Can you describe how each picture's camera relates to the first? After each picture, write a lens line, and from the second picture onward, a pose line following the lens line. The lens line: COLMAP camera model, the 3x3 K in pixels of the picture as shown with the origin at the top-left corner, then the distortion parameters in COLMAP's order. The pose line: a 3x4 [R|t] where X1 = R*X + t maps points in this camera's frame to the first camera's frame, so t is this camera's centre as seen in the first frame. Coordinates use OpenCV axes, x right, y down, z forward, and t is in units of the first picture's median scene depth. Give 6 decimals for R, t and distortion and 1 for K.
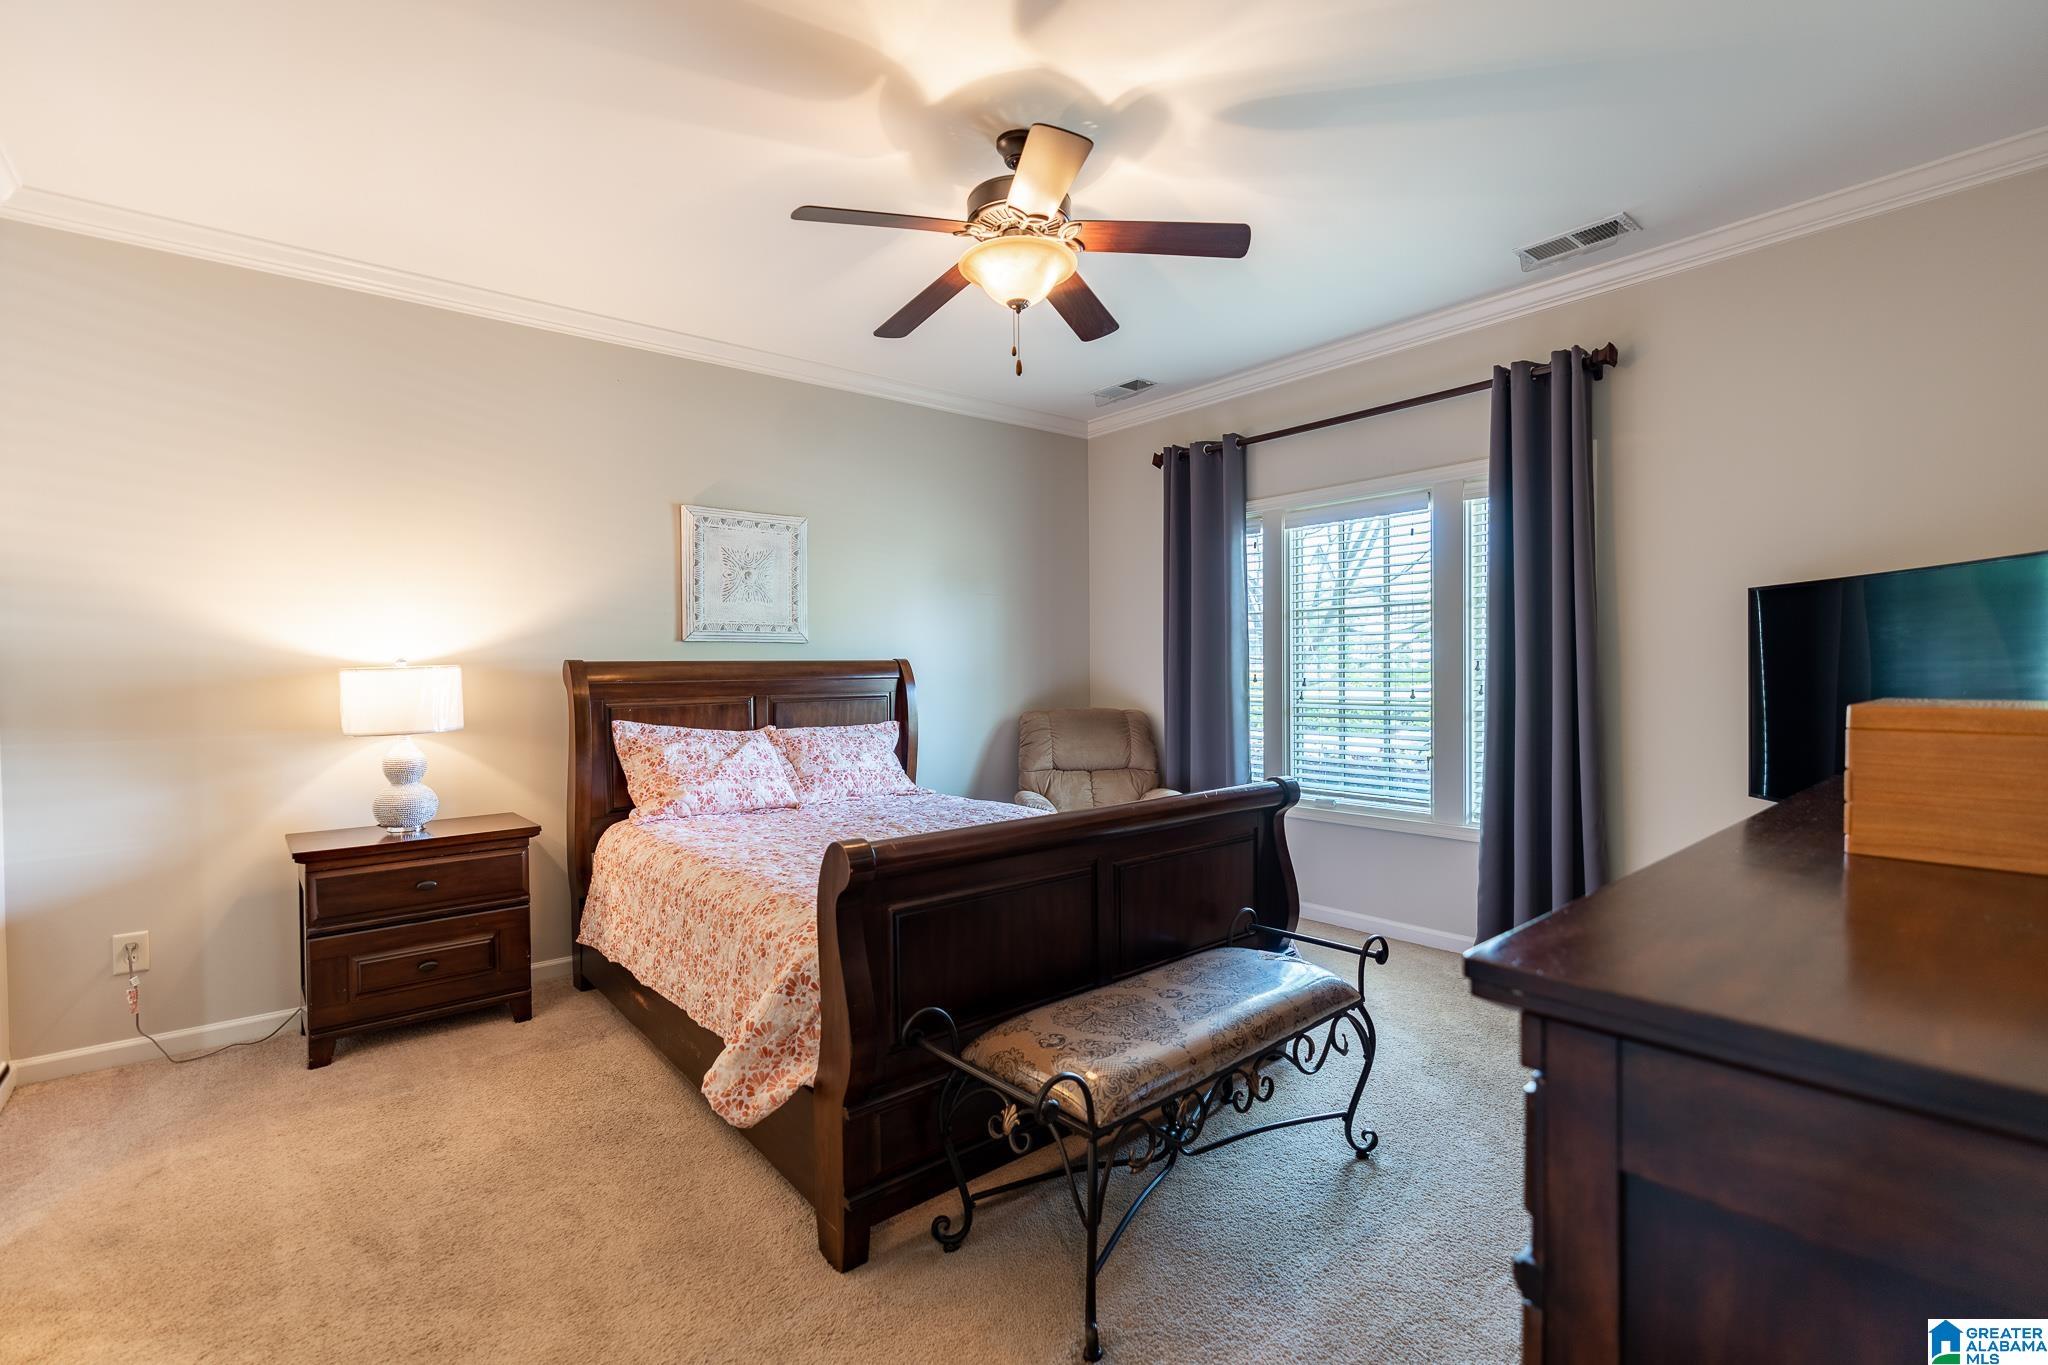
lens RADIAL K [[927.5, 0, 1024.0], [0, 927.5, 682.5], [0, 0, 1]] dist [-0.002116, 0.001556]
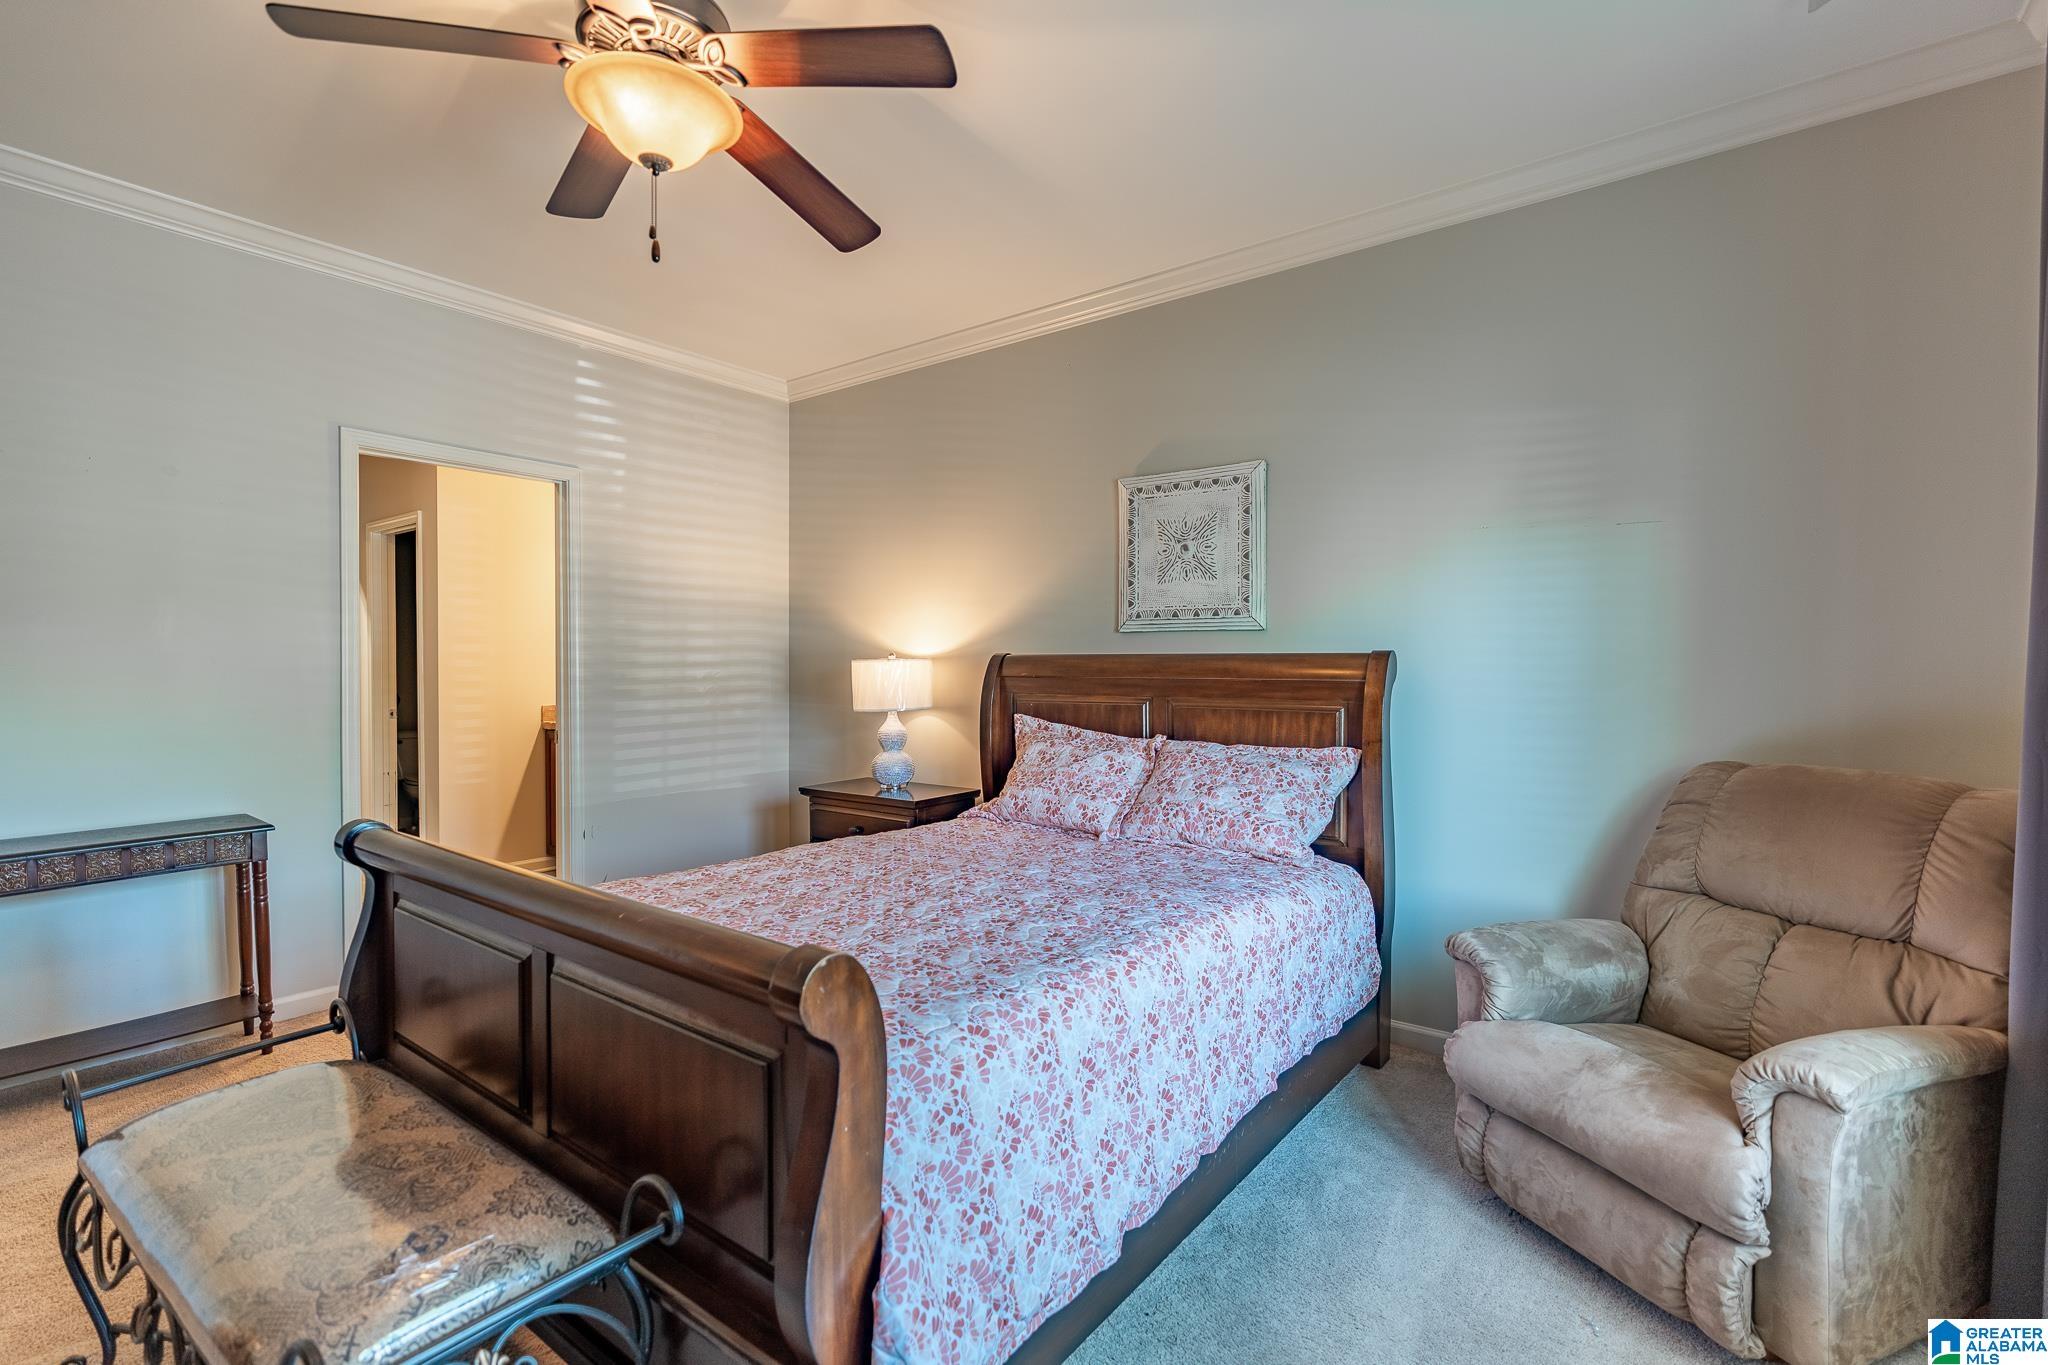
lens RADIAL K [[927.5, 0, 1024.0], [0, 927.5, 682.5], [0, 0, 1]] dist [-0.002116, 0.001556]
pose [[0.223389, 0.033629, -0.974149, 0.484557], [-0.019984, 0.999353, 0.029916, -0.020634], [0.974524, 0.012785, 0.223917, 0.705578]]
